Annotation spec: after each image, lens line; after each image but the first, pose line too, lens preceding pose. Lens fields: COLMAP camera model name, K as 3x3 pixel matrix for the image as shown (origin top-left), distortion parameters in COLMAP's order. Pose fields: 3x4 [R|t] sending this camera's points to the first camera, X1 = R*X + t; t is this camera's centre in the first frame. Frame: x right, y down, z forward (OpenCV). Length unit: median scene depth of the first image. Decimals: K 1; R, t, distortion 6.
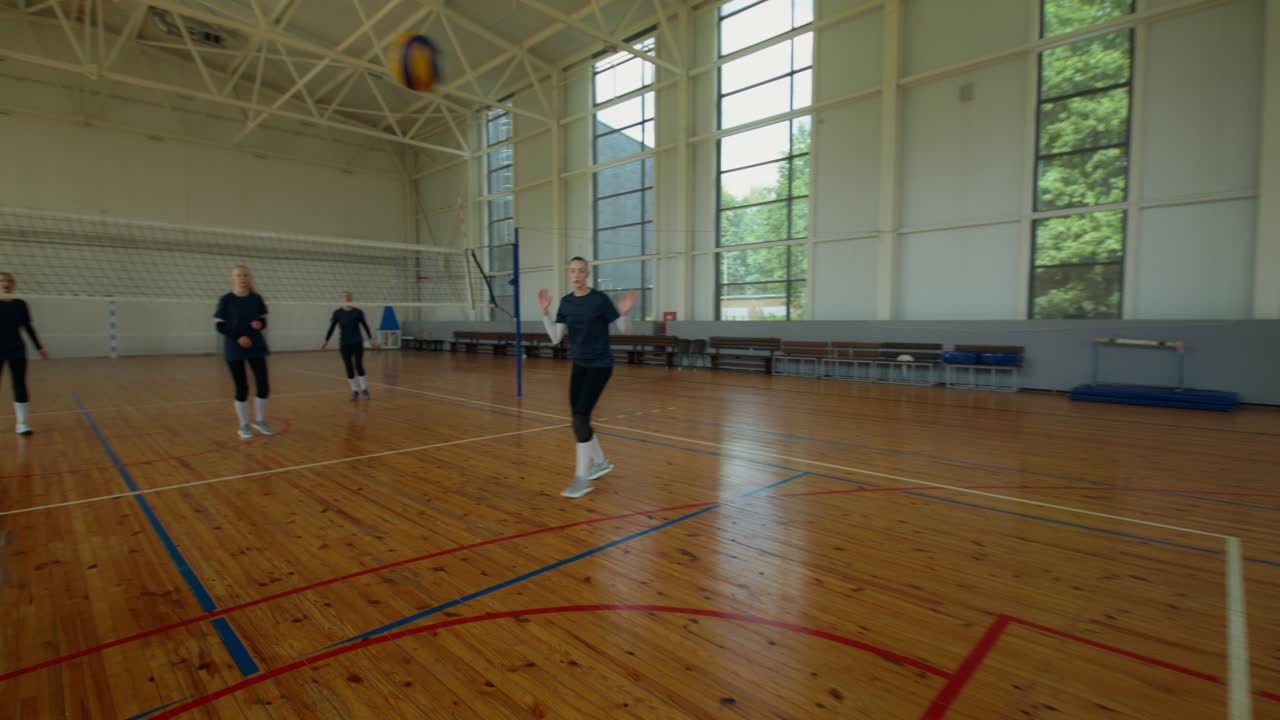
lens RADIAL K [[594.1, 0, 641.6], [0, 594.1, 354.3], [0, 0, 1]] dist [0.036110, -0.029215]
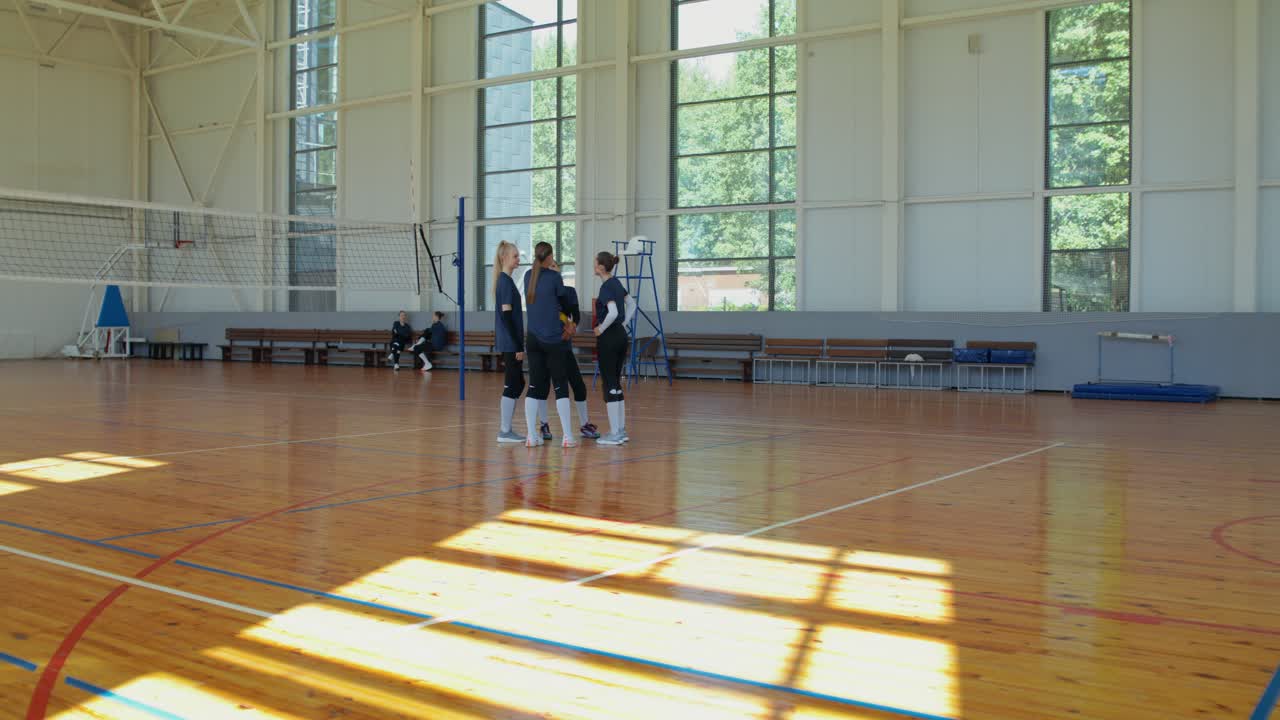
lens RADIAL K [[1222.7, 0, 640.0], [0, 1222.7, 360.0], [0, 0, 1]] dist [-0.133832, 0.091777]
pose [[0.987382, -0.001165, 0.158353, -0.148754], [0.004239, 0.999809, -0.019077, 0.030615], [-0.158300, 0.019507, 0.987198, -0.450899]]
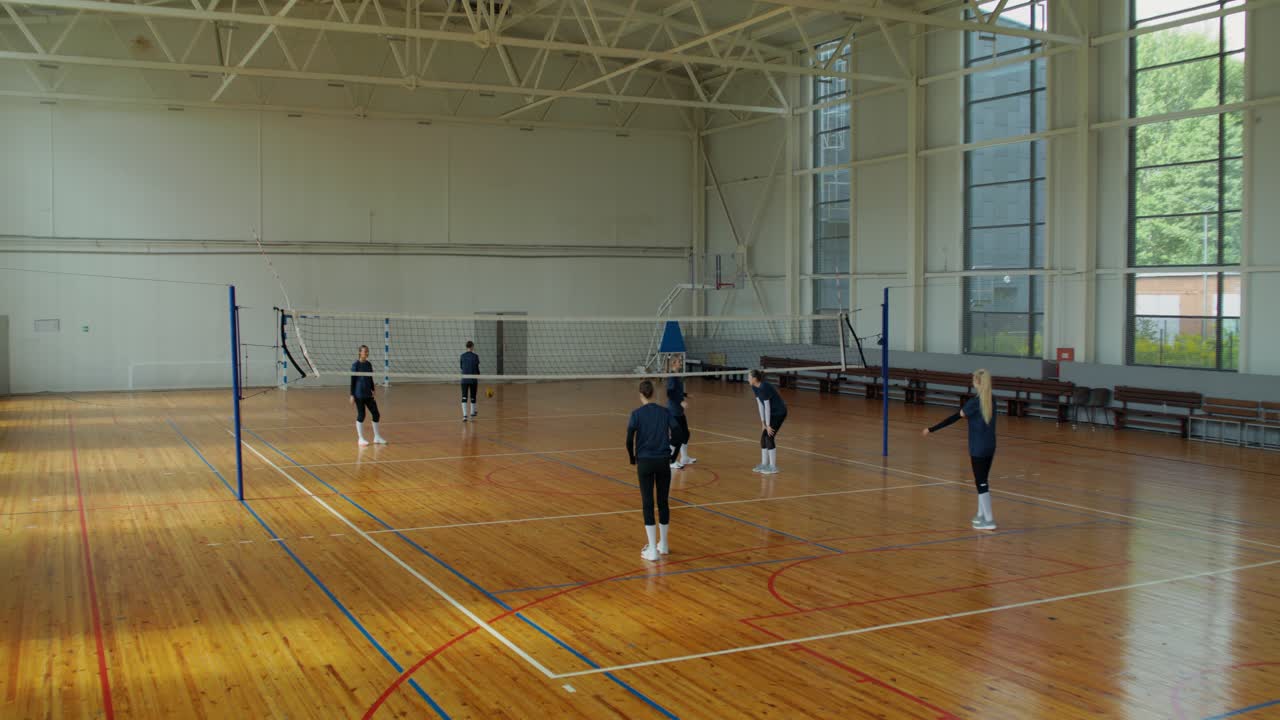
lens RADIAL K [[1222.7, 0, 640.0], [0, 1222.7, 360.0], [0, 0, 1]] dist [-0.133832, 0.091777]
pose [[0.943222, 0.017713, -0.331691, 0.049540], [-0.017681, 0.999839, 0.003116, -0.057493], [0.331693, 0.002925, 0.943383, -0.672207]]
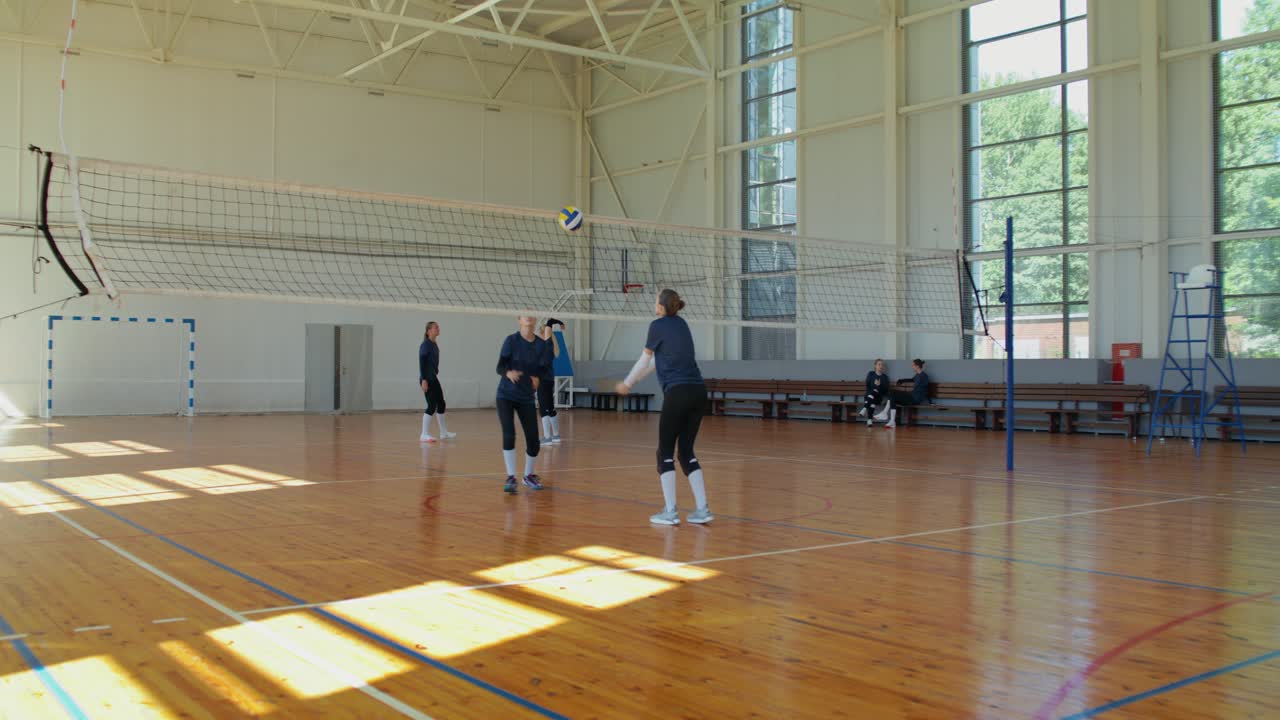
lens RADIAL K [[1222.7, 0, 640.0], [0, 1222.7, 360.0], [0, 0, 1]] dist [-0.133832, 0.091777]
pose [[0.986612, 0.001536, -0.163078, -0.252560], [-0.011136, 0.998256, -0.057970, 0.019275], [0.162704, 0.059010, 0.984909, -0.244201]]
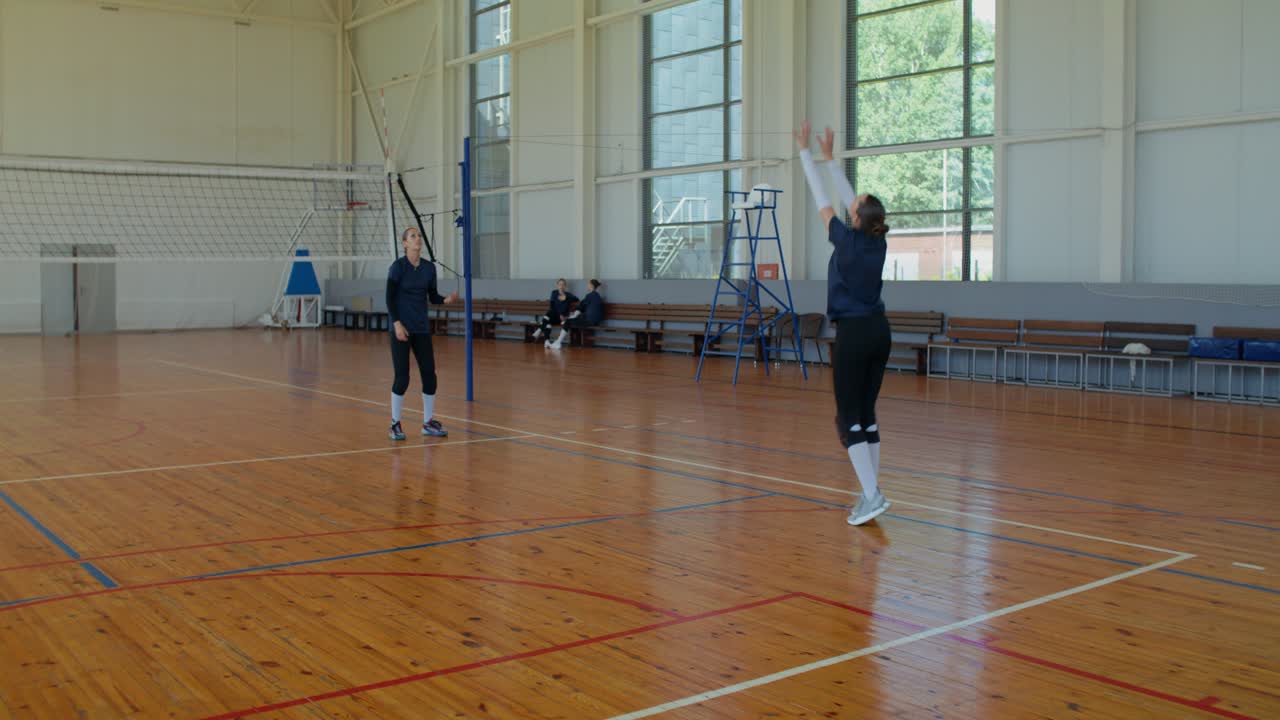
lens RADIAL K [[1222.7, 0, 640.0], [0, 1222.7, 360.0], [0, 0, 1]] dist [-0.133832, 0.091777]
pose [[0.989892, 0.010792, -0.141415, 0.100690], [-0.008799, 0.999853, 0.014709, 0.003436], [0.141553, -0.013316, 0.989841, -0.166568]]
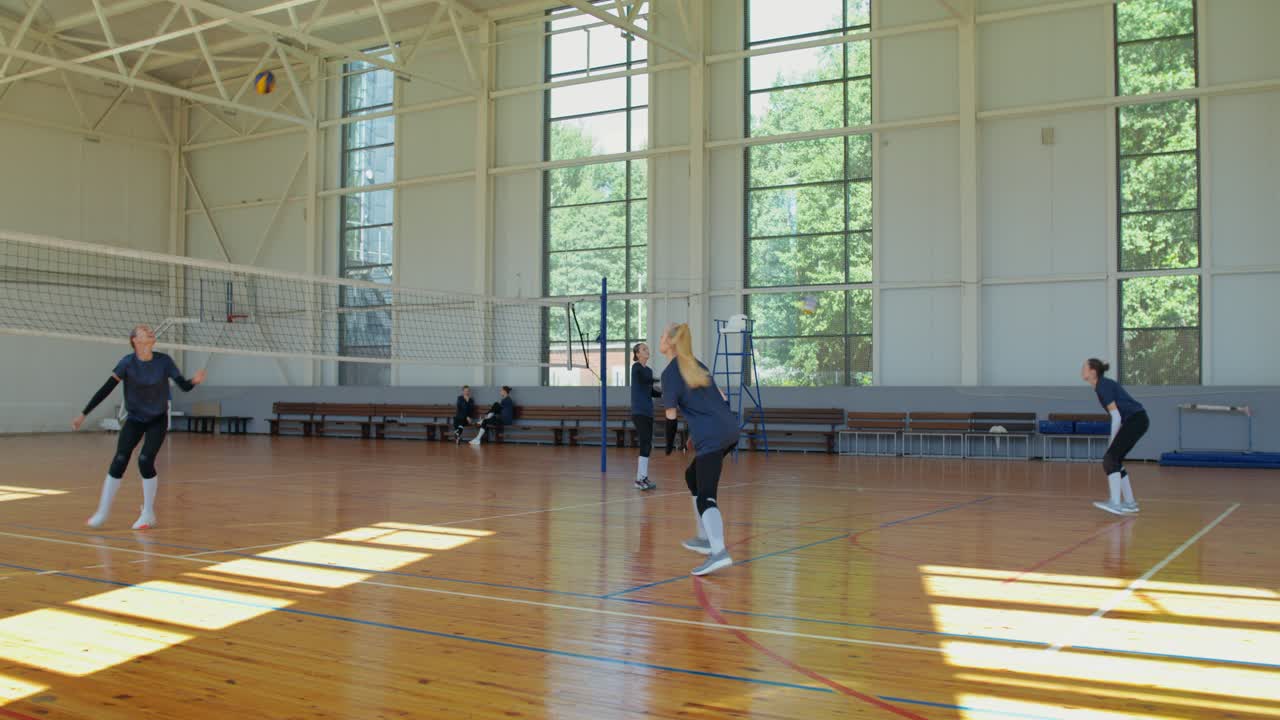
lens RADIAL K [[1222.7, 0, 640.0], [0, 1222.7, 360.0], [0, 0, 1]] dist [-0.133832, 0.091777]
pose [[0.976728, 0.009145, 0.214287, -0.342786], [0.008063, 0.996819, -0.079290, 0.031213], [-0.214331, 0.079173, 0.973547, -0.466953]]
